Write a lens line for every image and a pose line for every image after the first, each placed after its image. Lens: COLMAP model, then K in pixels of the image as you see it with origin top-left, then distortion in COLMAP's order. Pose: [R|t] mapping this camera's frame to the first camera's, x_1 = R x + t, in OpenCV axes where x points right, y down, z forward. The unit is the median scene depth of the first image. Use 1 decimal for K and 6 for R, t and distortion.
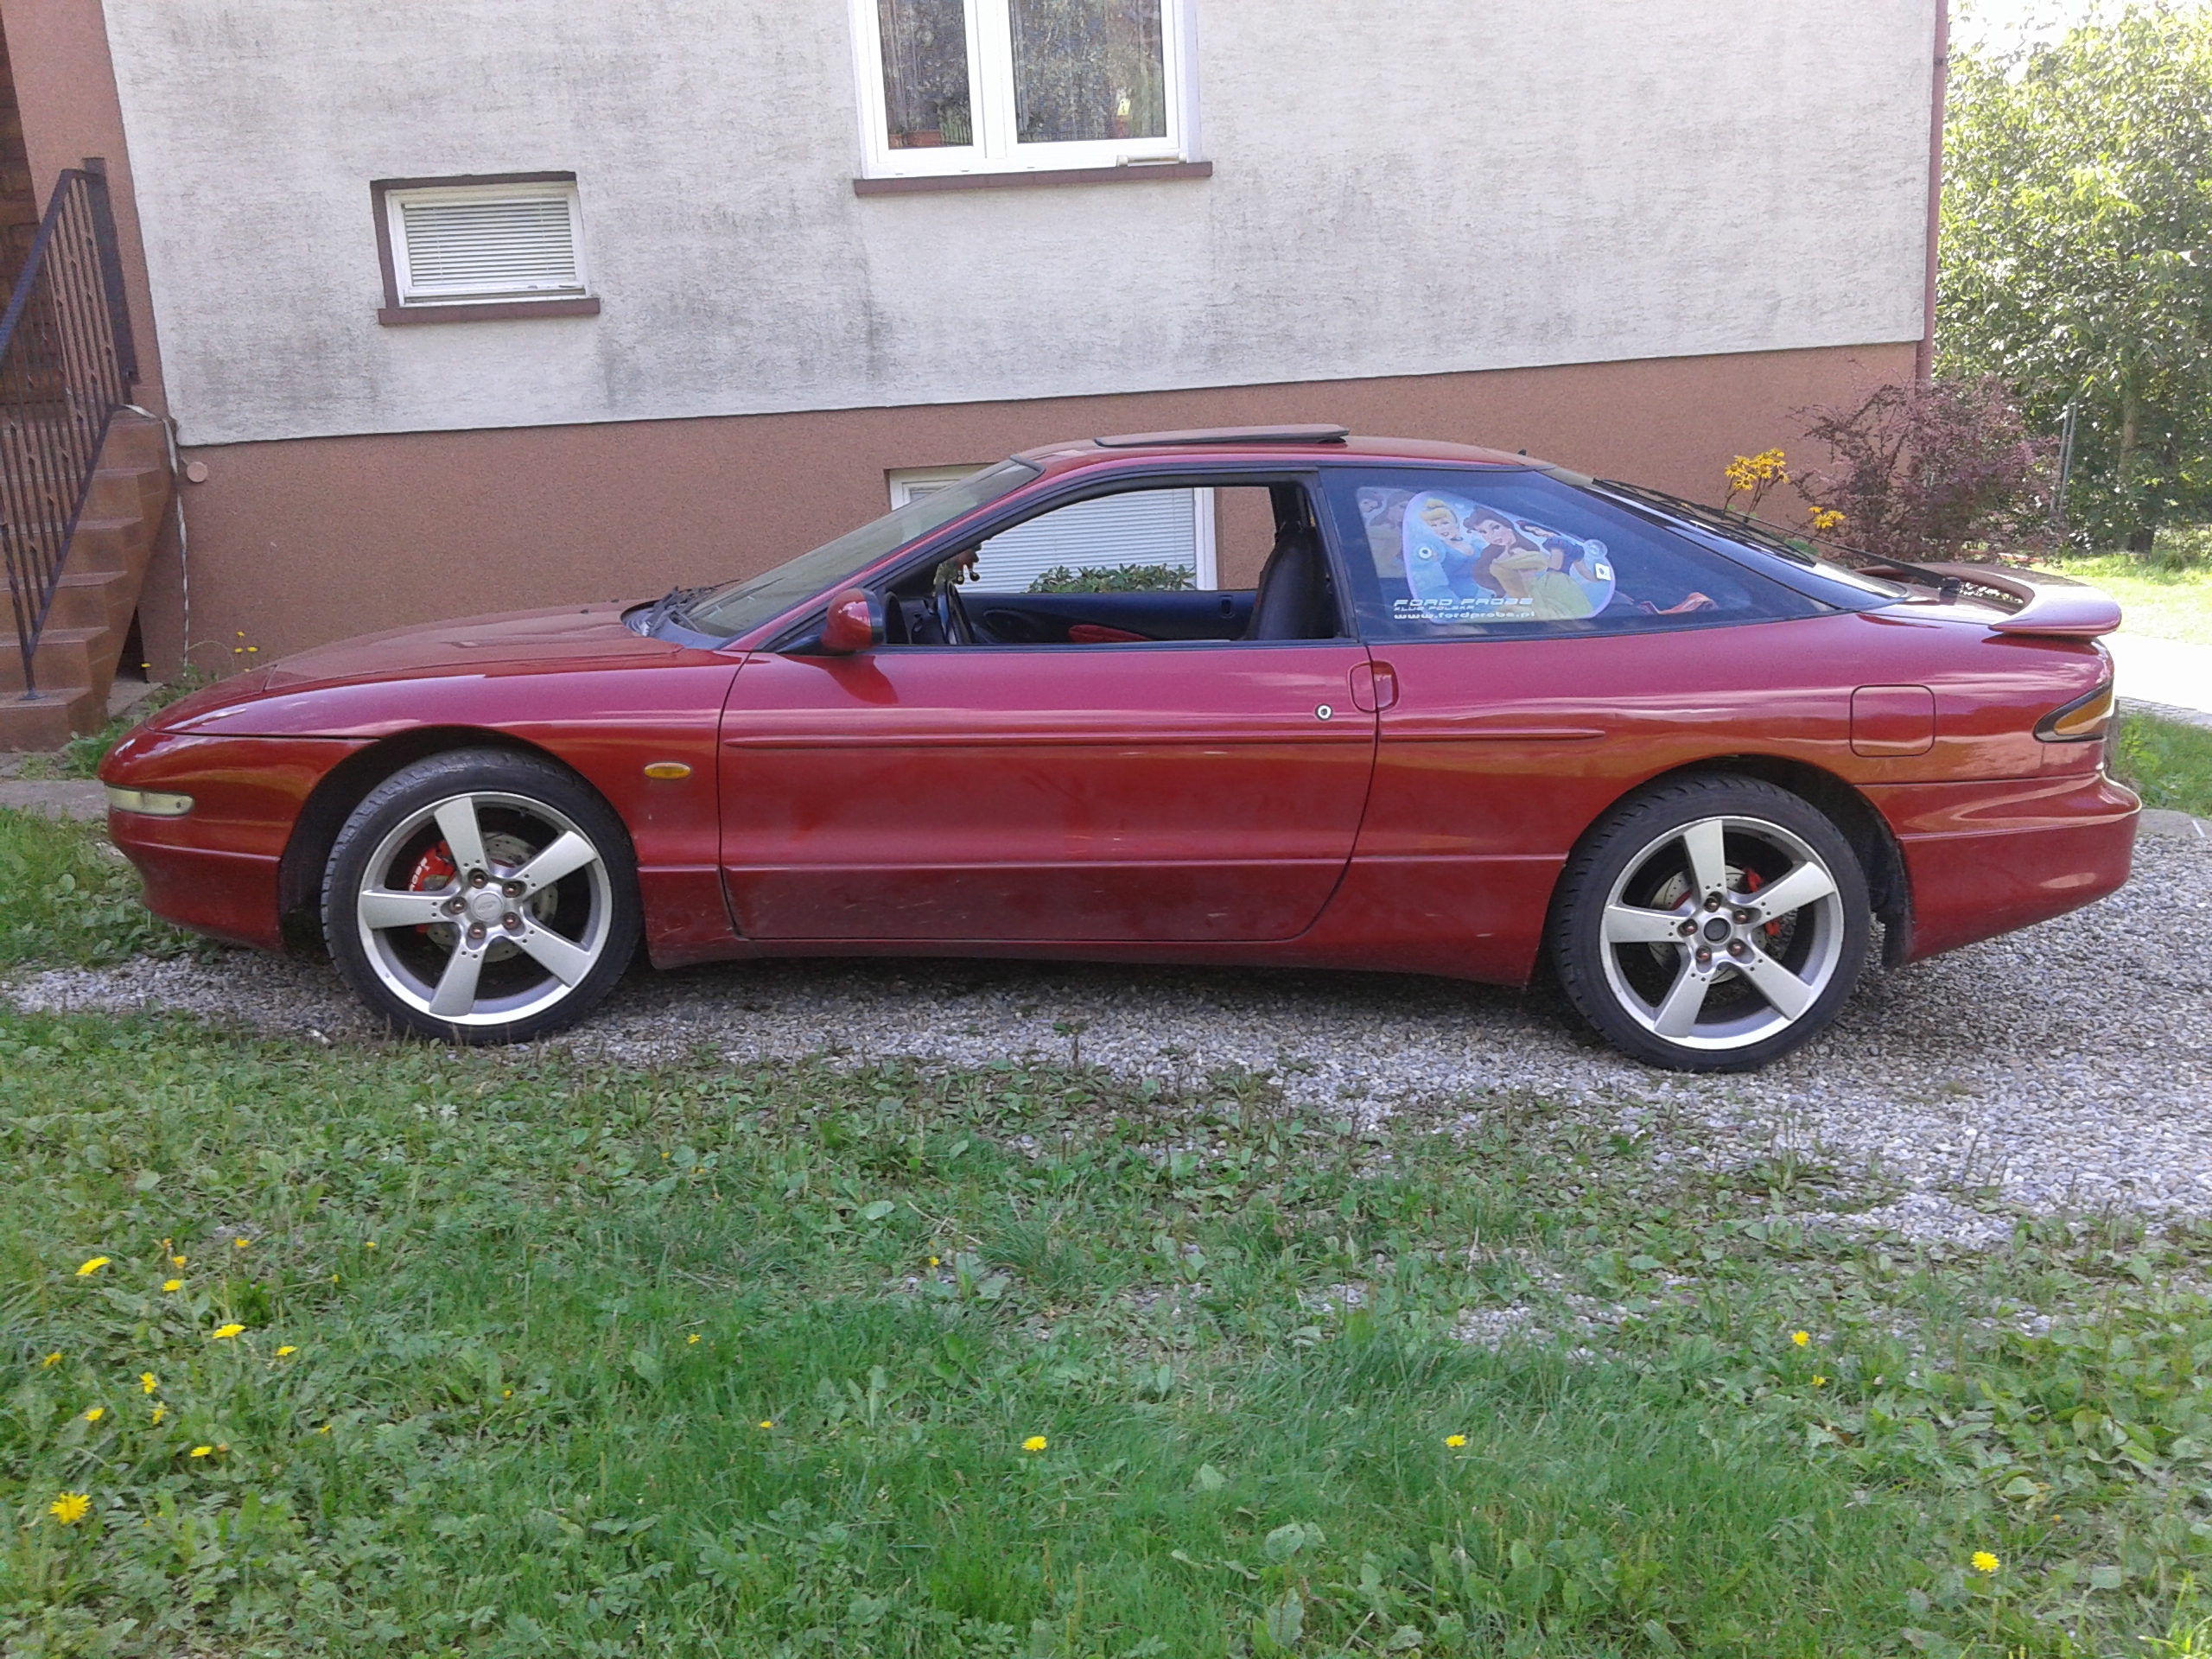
lens RADIAL K [[1965.0, 0, 1106.0], [0, 1965.0, 829.5], [0, 0, 1]] dist [0.092870, -0.292231]
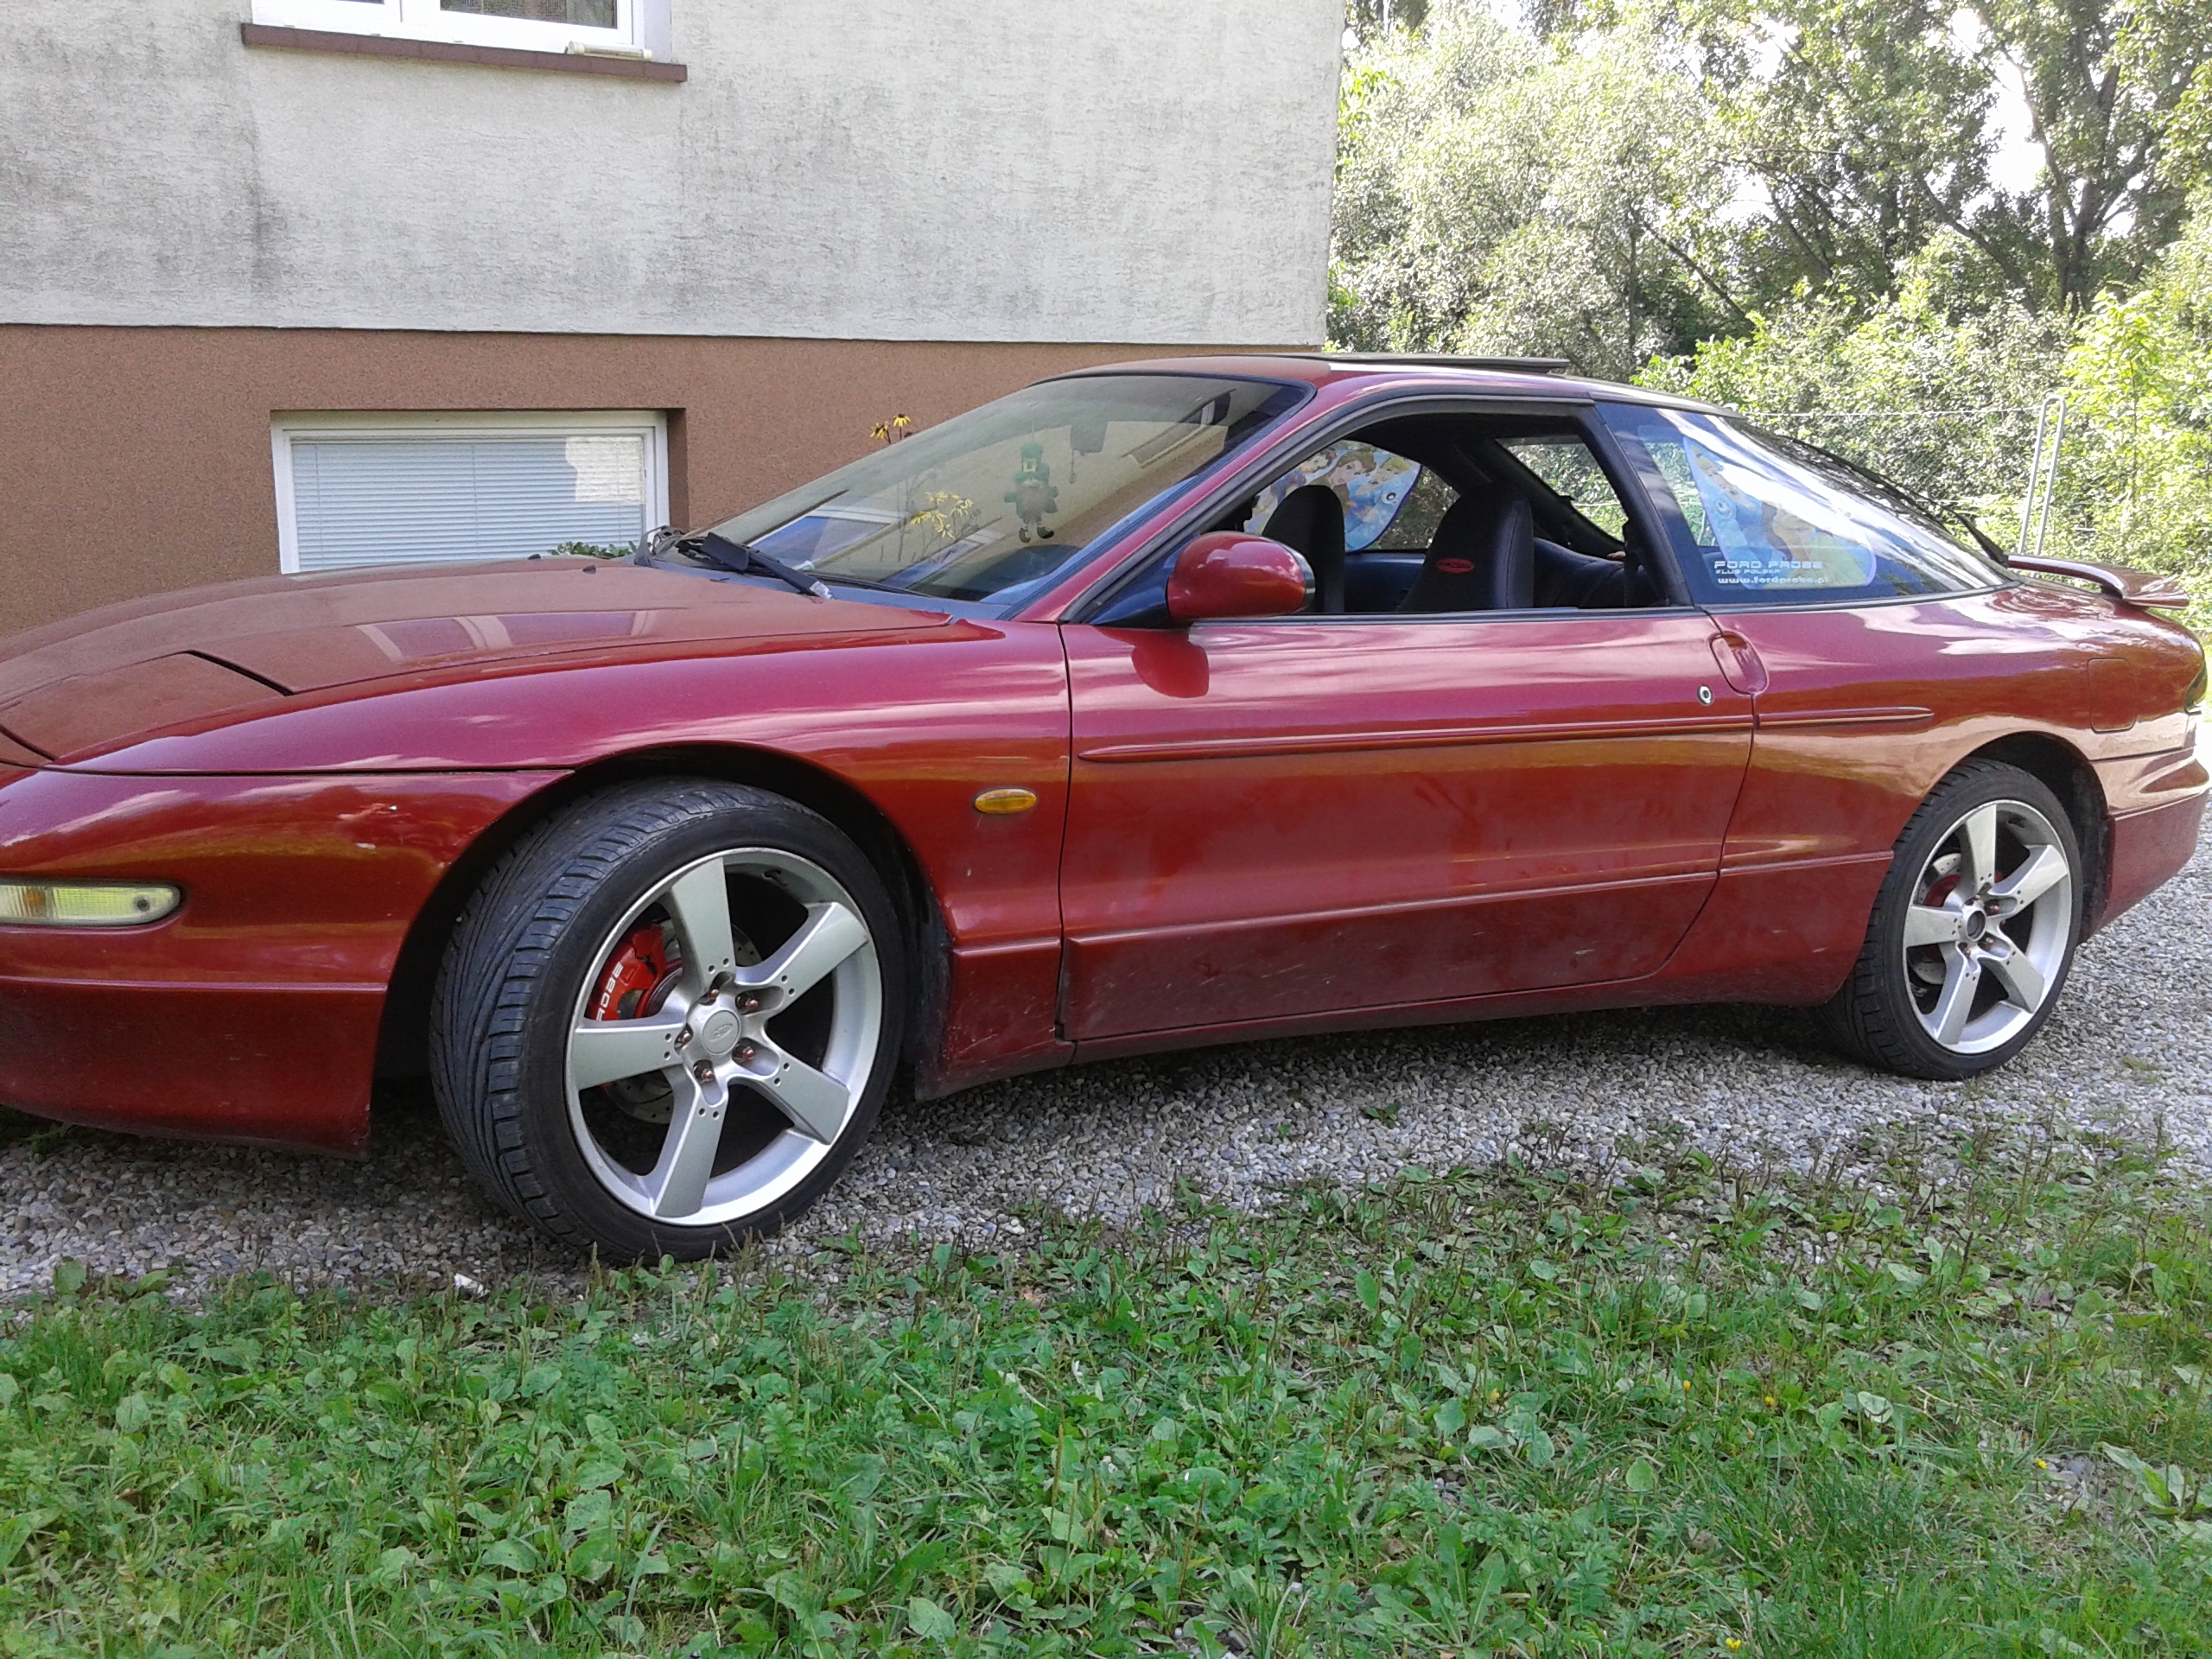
lens RADIAL K [[2044.9, 0, 1106.0], [0, 2044.9, 829.5], [0, 0, 1]] dist [0.020309, -0.117560]
pose [[0.849420, -0.048426, 0.525491, -0.262164], [0.054724, 0.998495, 0.003558, -0.010021], [-0.524872, 0.025735, 0.850792, 0.183209]]
